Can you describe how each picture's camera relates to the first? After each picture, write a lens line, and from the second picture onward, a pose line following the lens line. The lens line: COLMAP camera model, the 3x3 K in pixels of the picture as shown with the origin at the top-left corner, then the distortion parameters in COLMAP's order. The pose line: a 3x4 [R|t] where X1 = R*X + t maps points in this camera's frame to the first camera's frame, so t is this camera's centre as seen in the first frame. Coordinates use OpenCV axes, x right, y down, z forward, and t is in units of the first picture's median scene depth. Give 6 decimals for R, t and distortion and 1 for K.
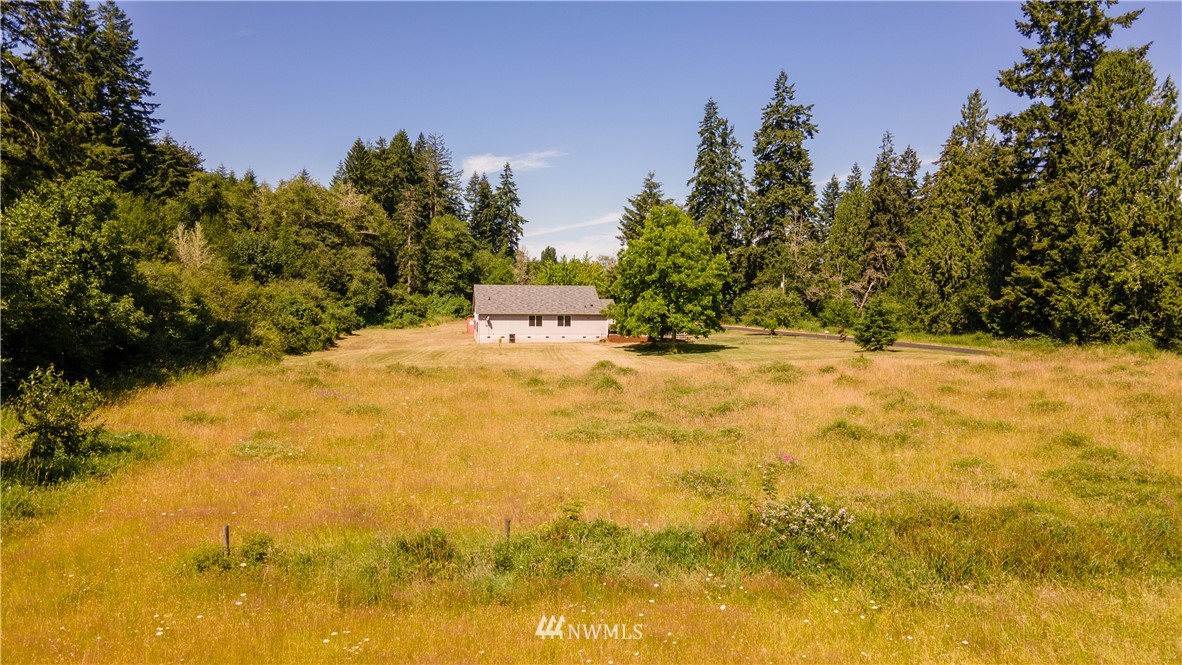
lens RADIAL K [[841.9, 0, 590.0], [0, 841.9, 334.3], [0, 0, 1]] dist [0.042397, 0.003556]
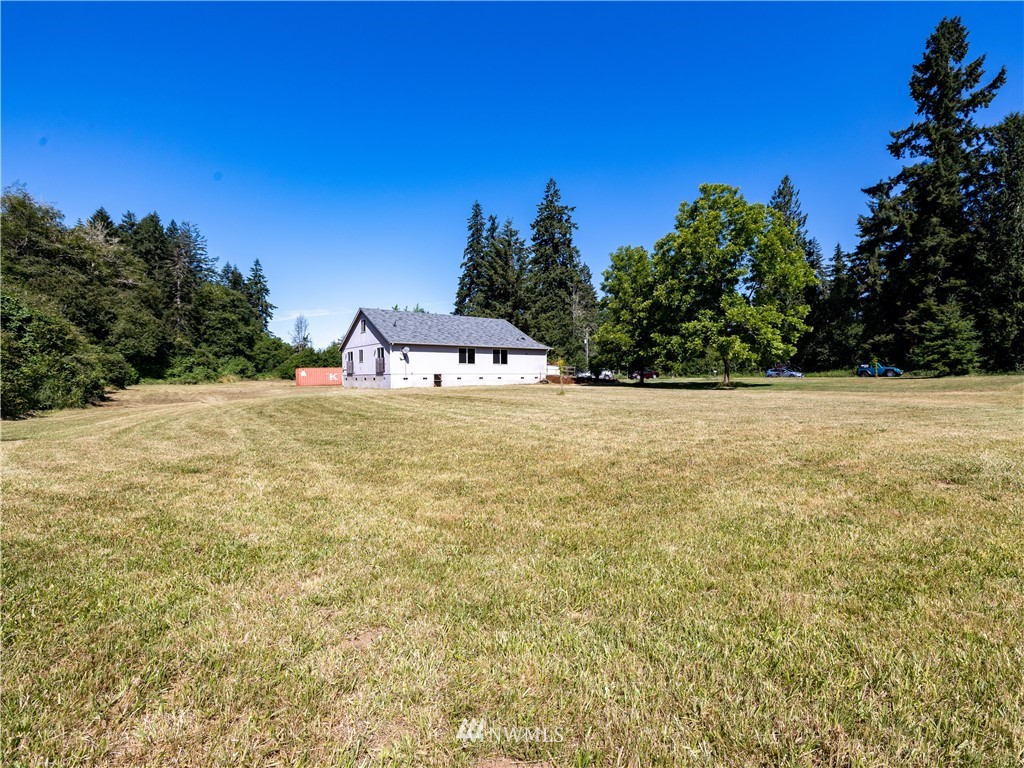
lens RADIAL K [[472.4, 0, 539.1], [0, 472.4, 378.7], [0, 0, 1]] dist [-0.002886, 0.001006]
pose [[0.876346, -0.016656, 0.481394, -0.138682], [0.036776, 0.998798, -0.032390, 0.013263], [-0.480276, 0.046089, 0.875906, 0.410260]]
